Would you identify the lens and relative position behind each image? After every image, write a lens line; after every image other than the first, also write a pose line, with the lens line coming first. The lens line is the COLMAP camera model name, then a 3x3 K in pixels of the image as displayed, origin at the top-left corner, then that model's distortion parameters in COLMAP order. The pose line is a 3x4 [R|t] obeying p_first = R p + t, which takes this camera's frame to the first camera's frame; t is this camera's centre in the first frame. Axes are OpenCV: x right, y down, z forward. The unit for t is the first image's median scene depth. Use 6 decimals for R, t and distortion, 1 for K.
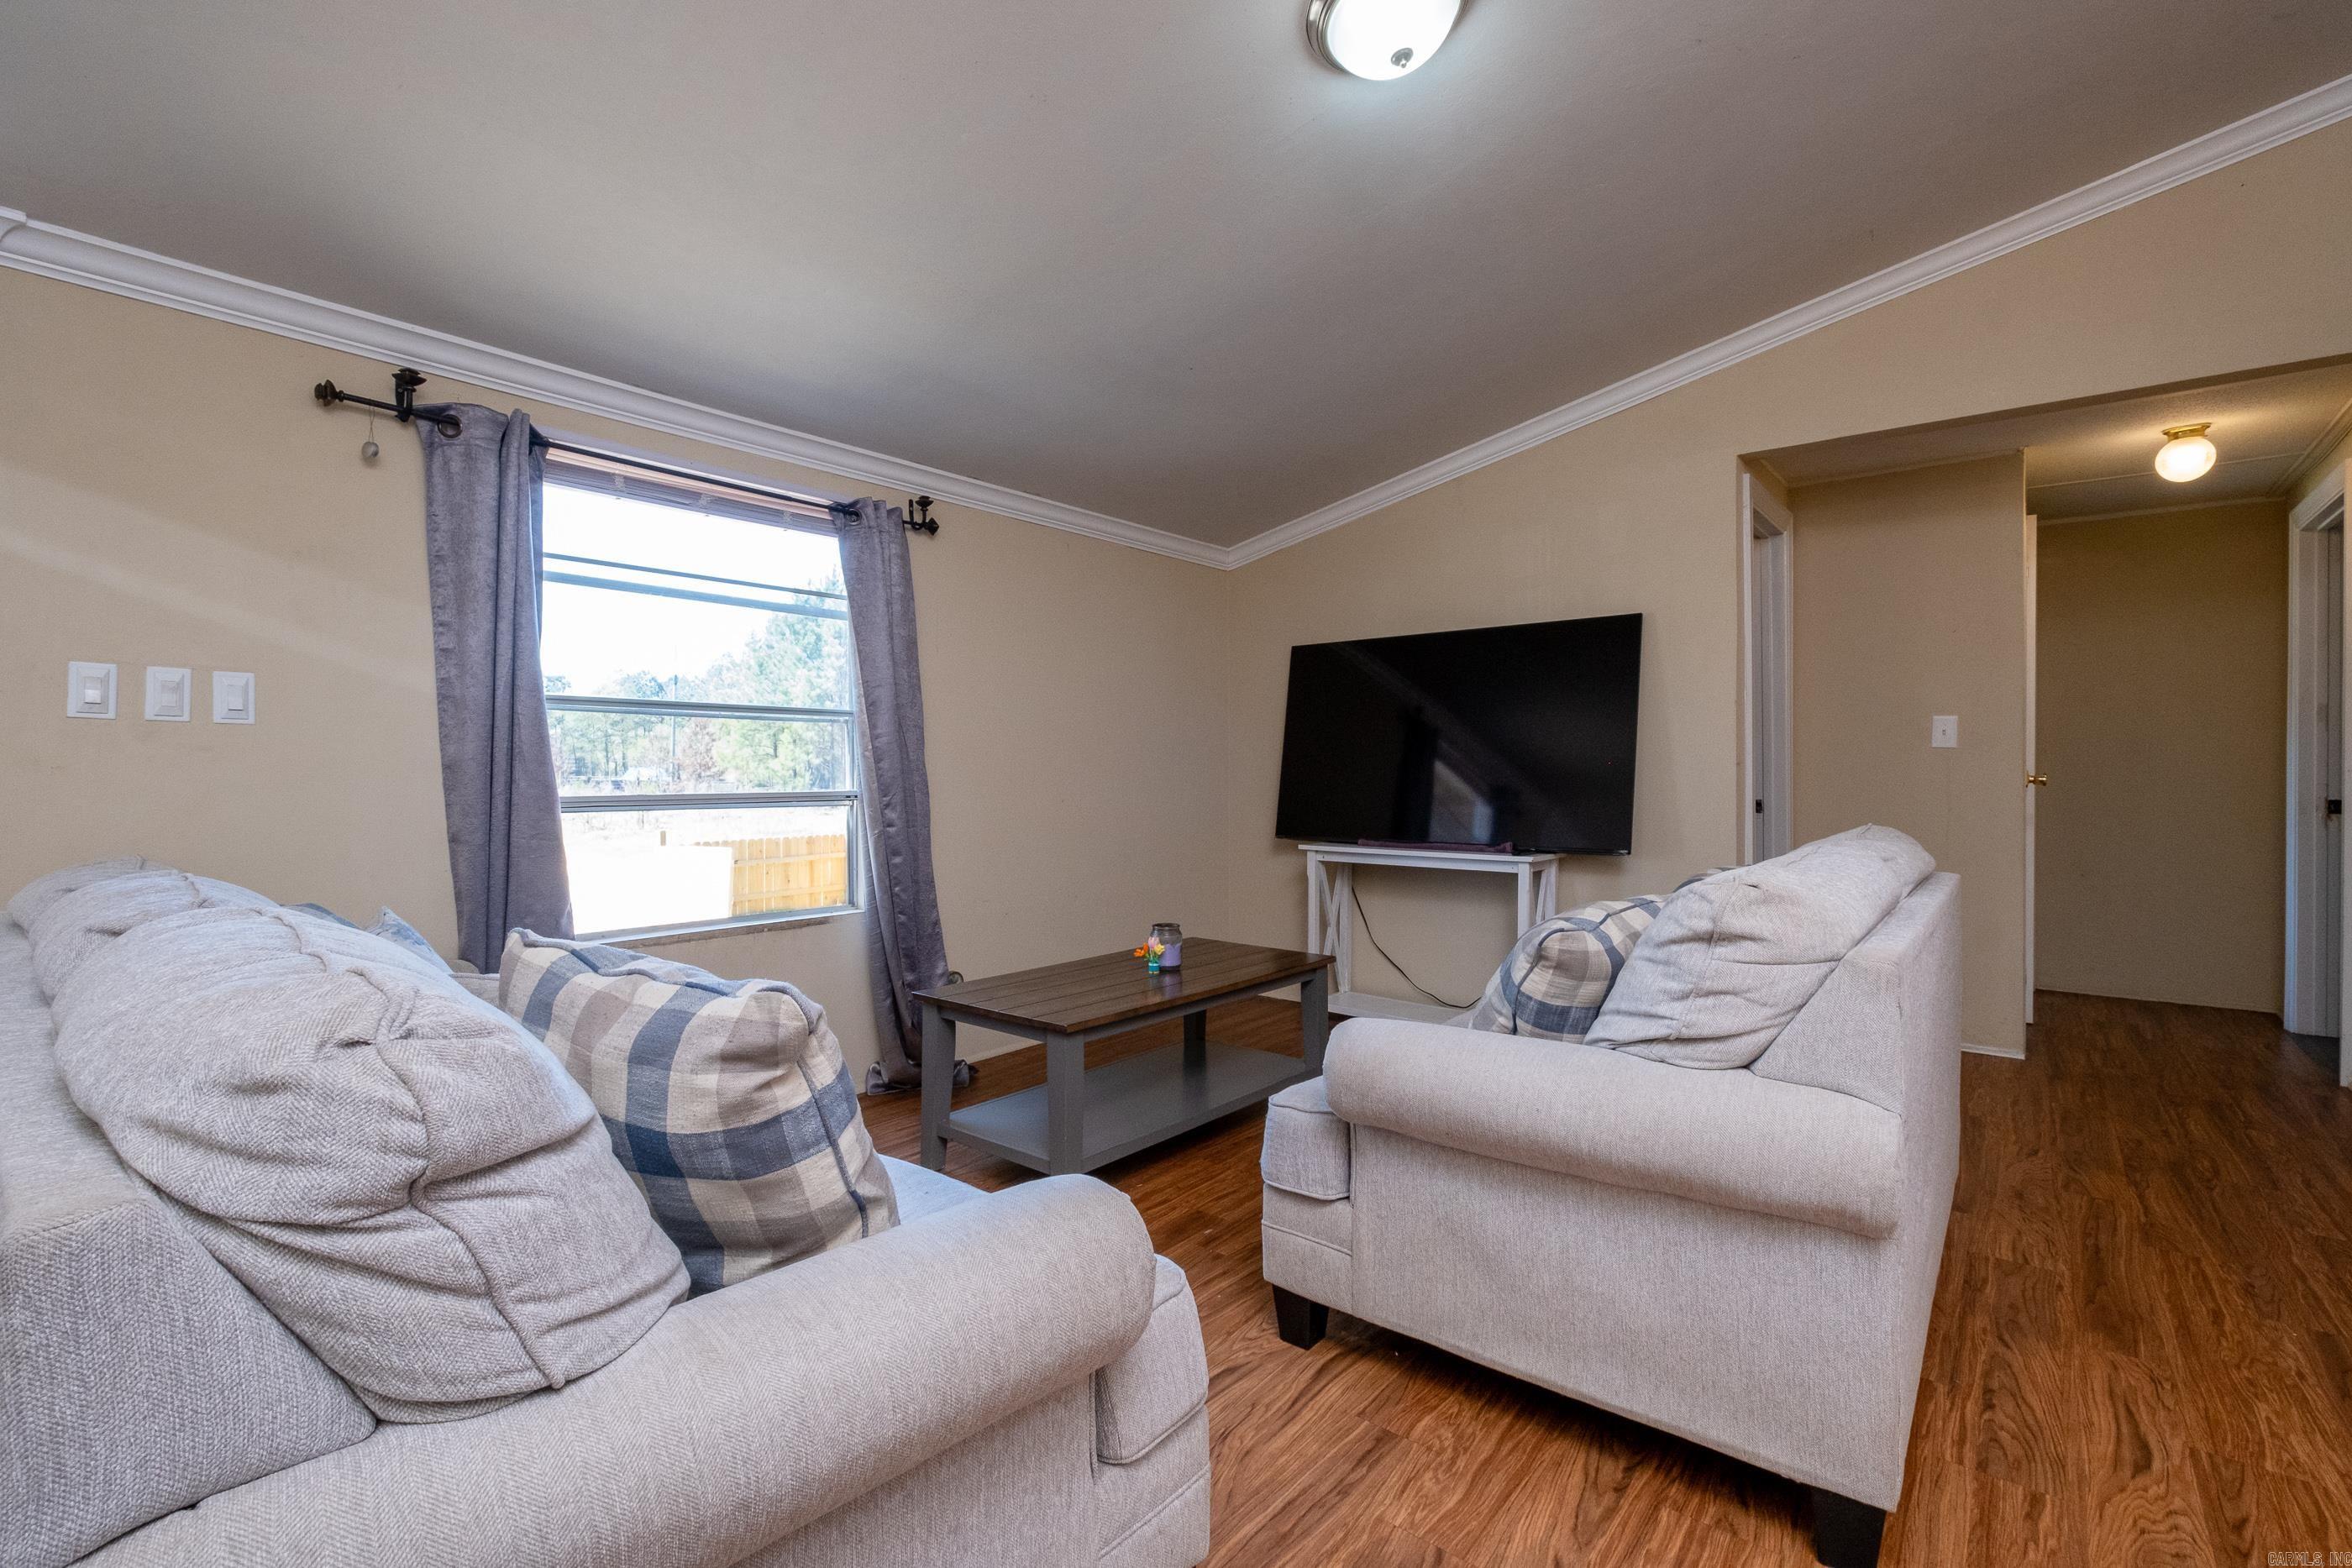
lens RADIAL K [[913.1, 0, 1073.3], [0, 913.1, 784.7], [0, 0, 1]] dist [0.000323, 0.000527]
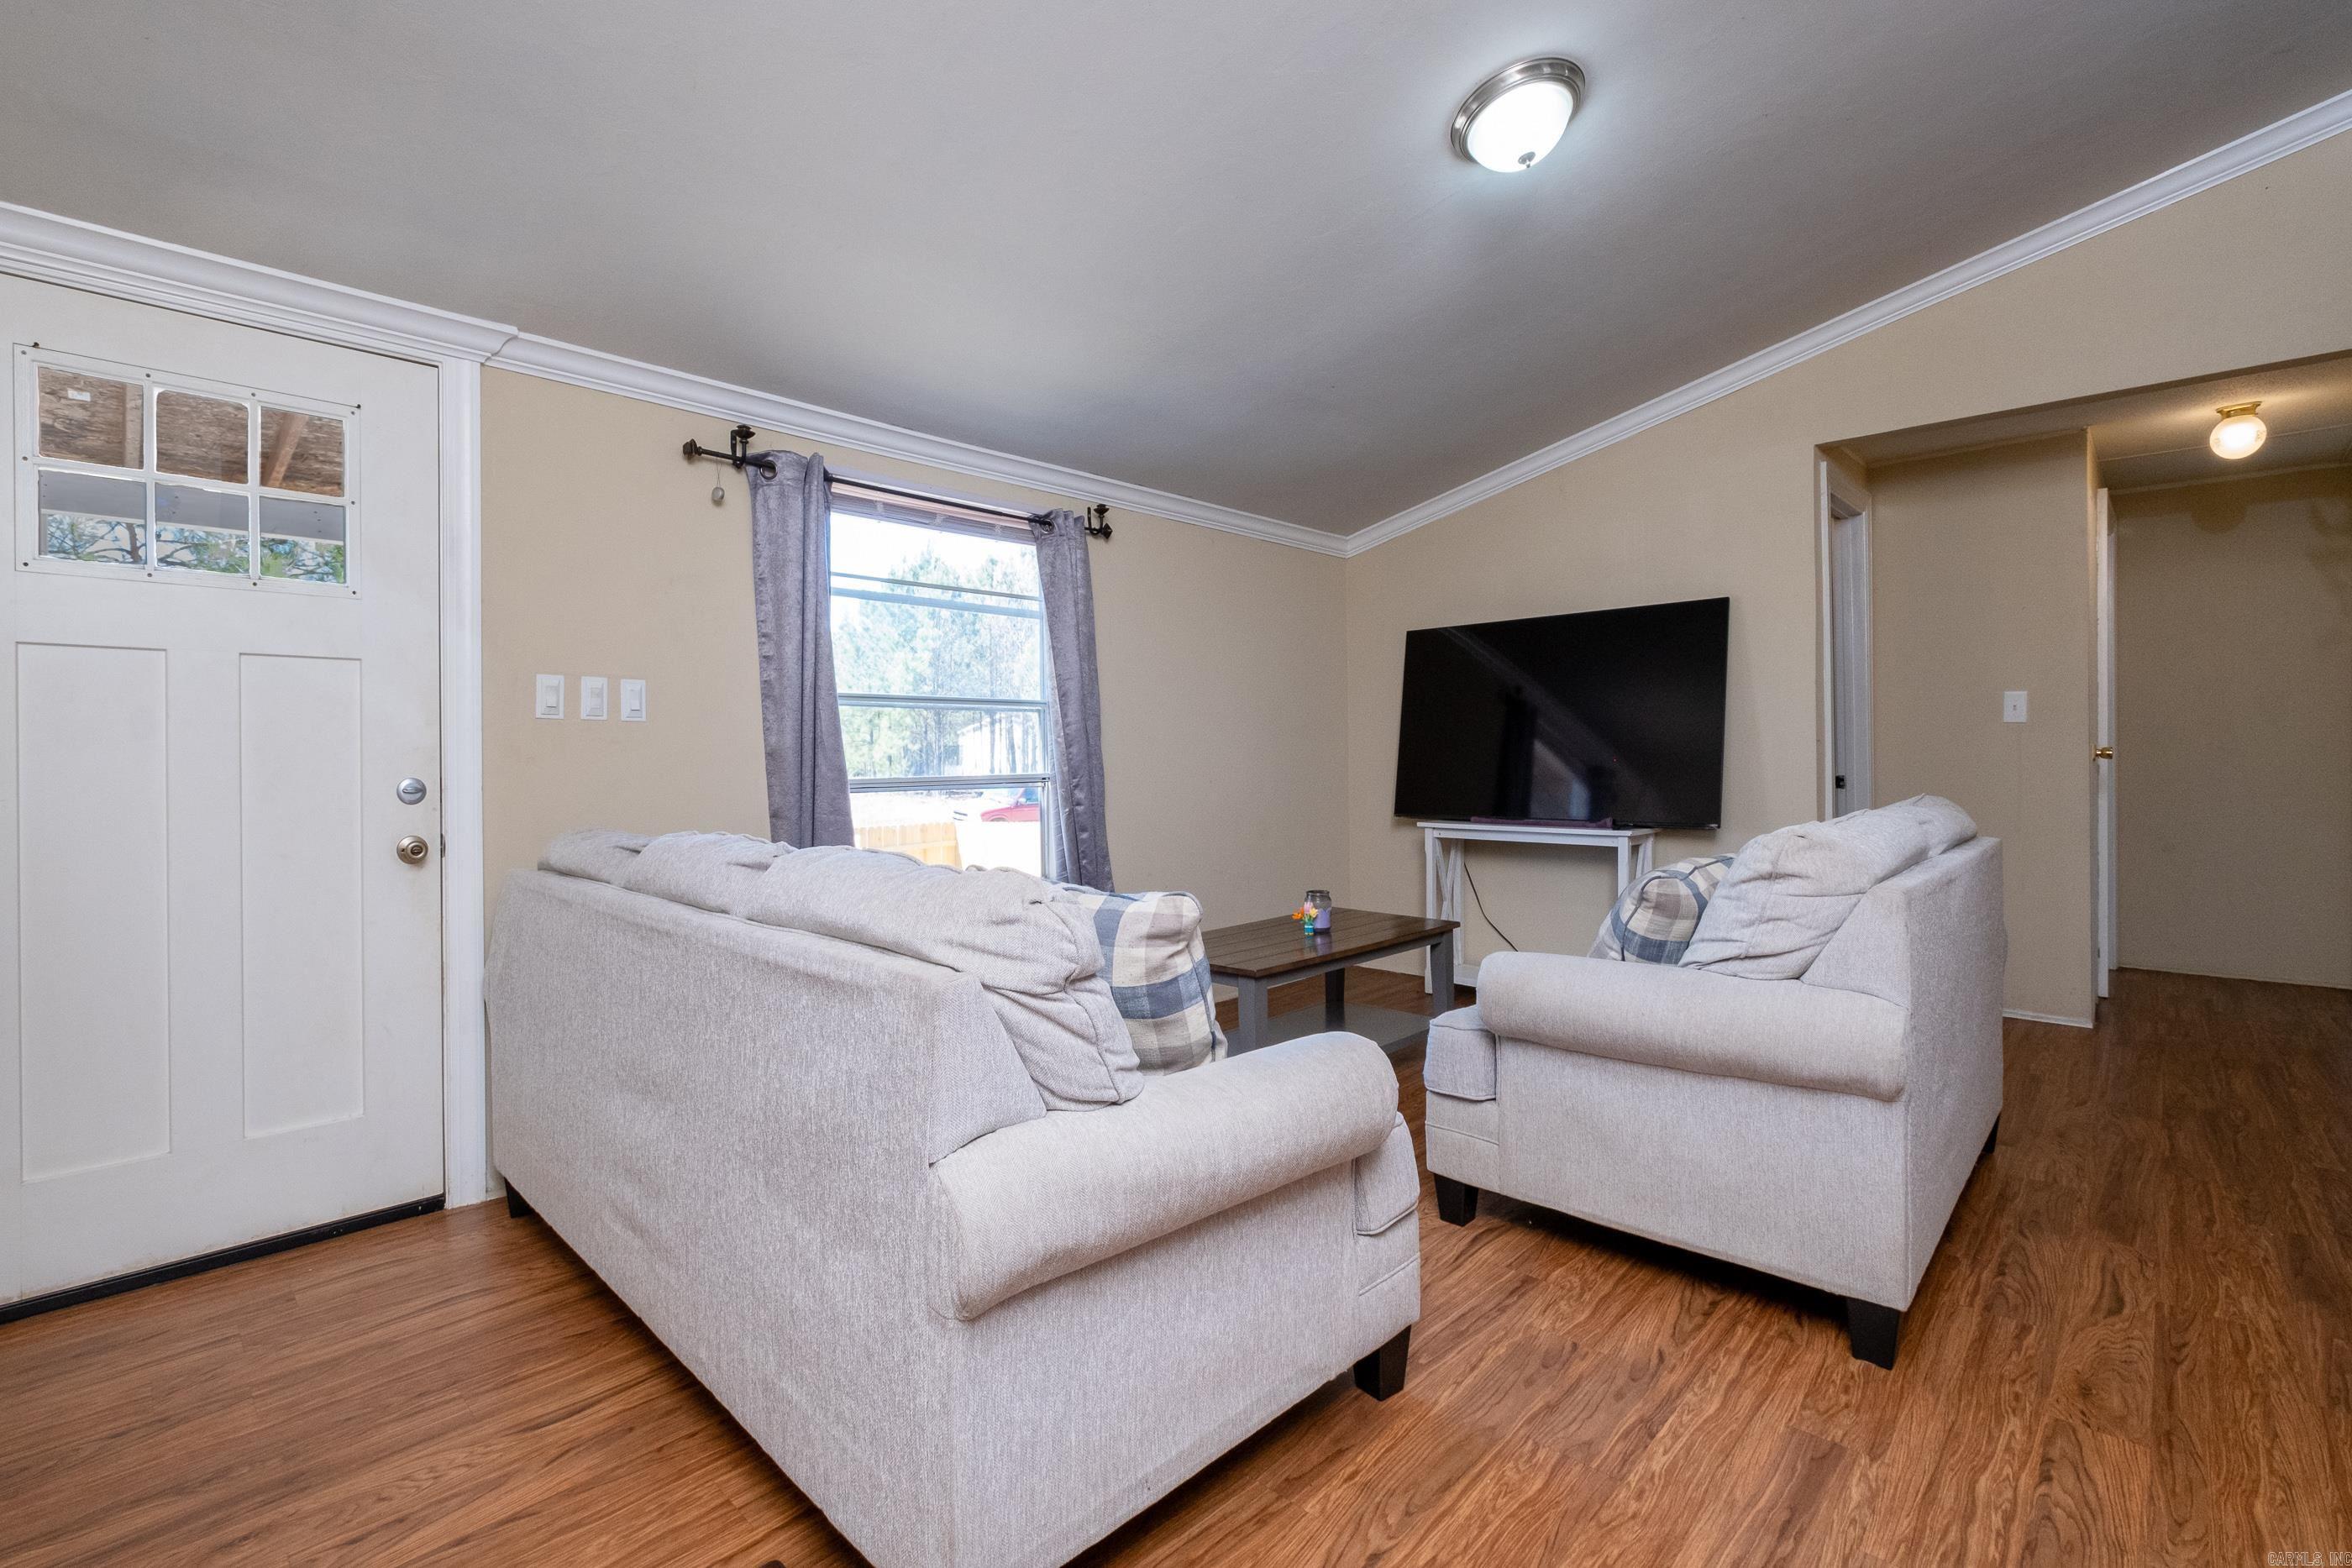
lens RADIAL K [[1150.1, 0, 1176.0], [0, 1150.1, 784.0], [0, 0, 1]] dist [0.002085, 0.000417]
pose [[0.995168, -0.013445, 0.097261, -0.225454], [0.012556, 0.999874, 0.009740, 0.008139], [-0.097380, -0.008472, 0.995211, -0.411787]]
